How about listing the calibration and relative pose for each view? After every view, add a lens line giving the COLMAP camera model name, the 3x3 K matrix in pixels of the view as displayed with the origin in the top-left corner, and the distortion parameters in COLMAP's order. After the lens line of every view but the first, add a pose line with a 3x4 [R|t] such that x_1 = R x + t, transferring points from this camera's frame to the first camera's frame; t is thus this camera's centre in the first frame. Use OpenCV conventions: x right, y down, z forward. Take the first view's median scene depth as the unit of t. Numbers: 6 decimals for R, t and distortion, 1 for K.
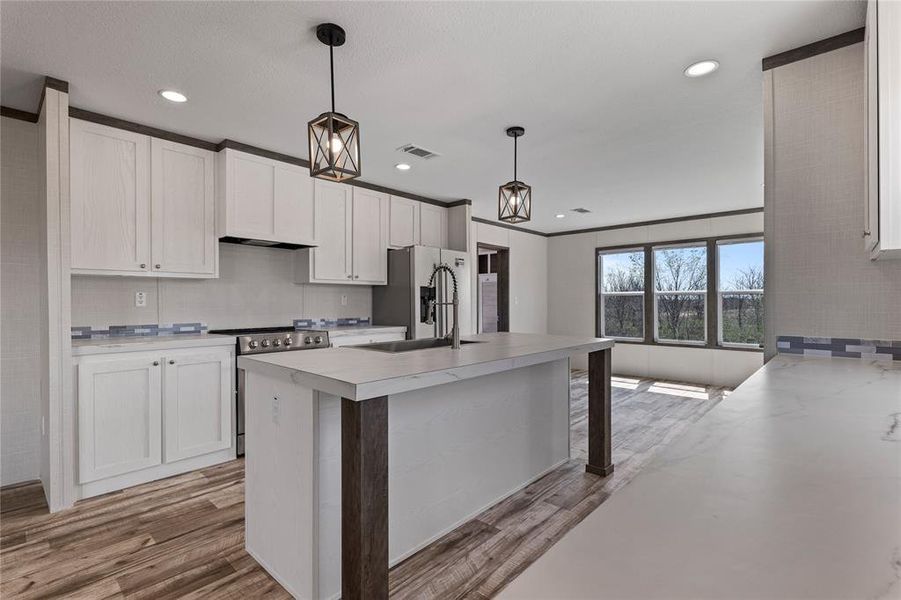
lens RADIAL K [[418.9, 0, 457.6], [0, 418.9, 297.5], [0, 0, 1]] dist [-0.008698, 0.003461]
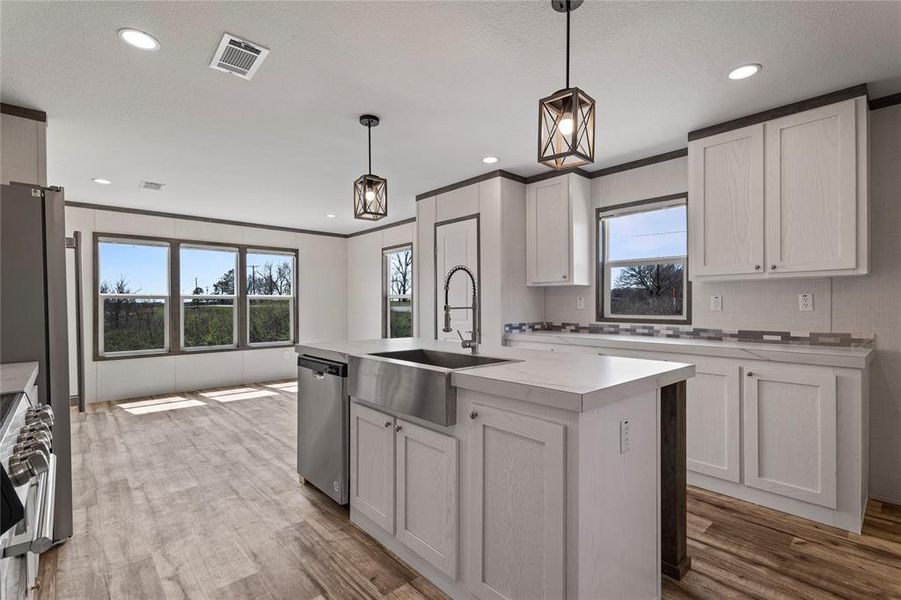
lens RADIAL K [[418.9, 0, 452.6], [0, 418.9, 305.3], [0, 0, 1]] dist [-0.008698, 0.003461]
pose [[0.080770, -0.000038, 0.996733, -0.727738], [-0.008542, 0.999963, 0.000730, 0.005507], [-0.996696, -0.008573, 0.080767, 0.703925]]
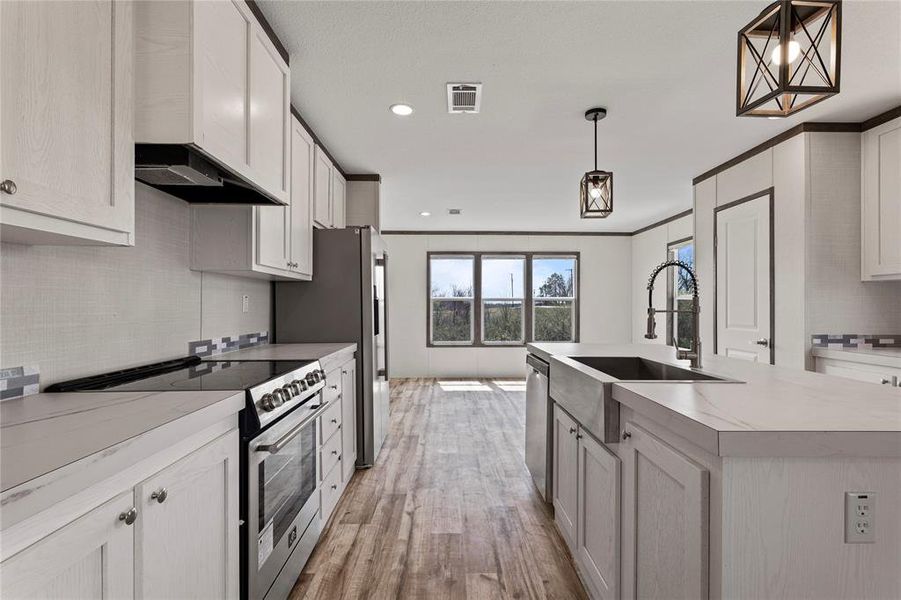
lens RADIAL K [[418.9, 0, 452.1], [0, 418.9, 306.0], [0, 0, 1]] dist [-0.008698, 0.003461]
pose [[0.723291, 0.004328, 0.690529, -0.656601], [-0.012232, 0.999904, 0.006546, 0.003314], [-0.690435, -0.013182, 0.723275, 0.540557]]
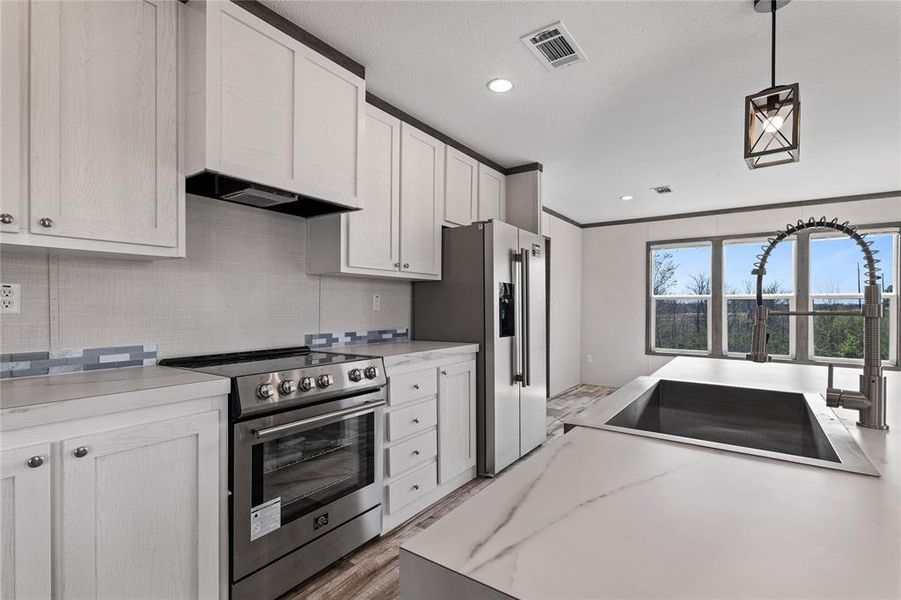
lens RADIAL K [[418.9, 0, 456.0], [0, 418.9, 306.0], [0, 0, 1]] dist [-0.008698, 0.003461]
pose [[0.991554, 0.006352, 0.129537, -0.329369], [-0.008047, 0.999889, 0.012570, 0.003347], [-0.129443, -0.013506, 0.991495, 0.483561]]
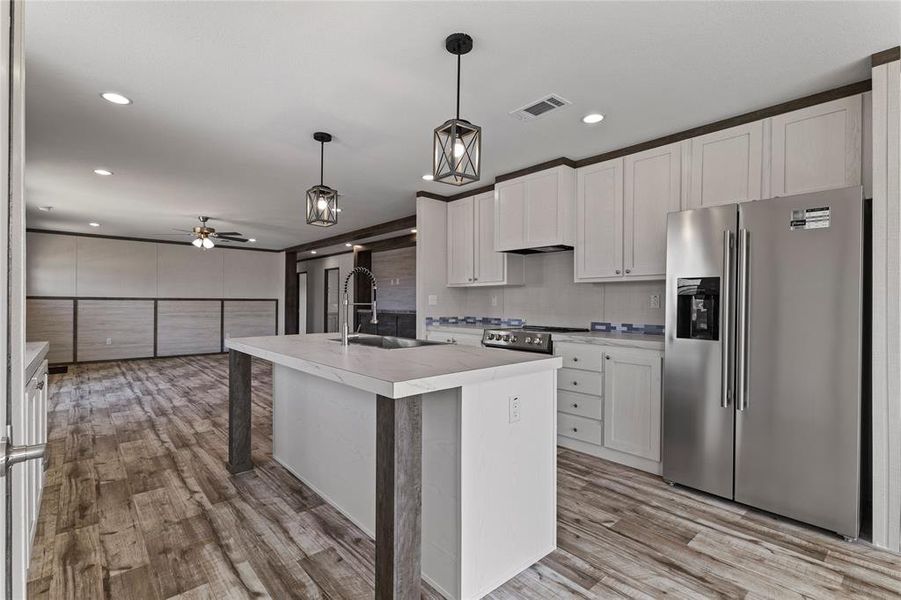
lens RADIAL K [[418.9, 0, 455.9], [0, 418.9, 305.0], [0, 0, 1]] dist [-0.008698, 0.003461]
pose [[-0.104079, 0.007123, -0.994544, 0.754921], [0.006622, 0.999957, 0.006468, 0.007995], [0.994547, -0.005913, -0.104122, 1.014436]]
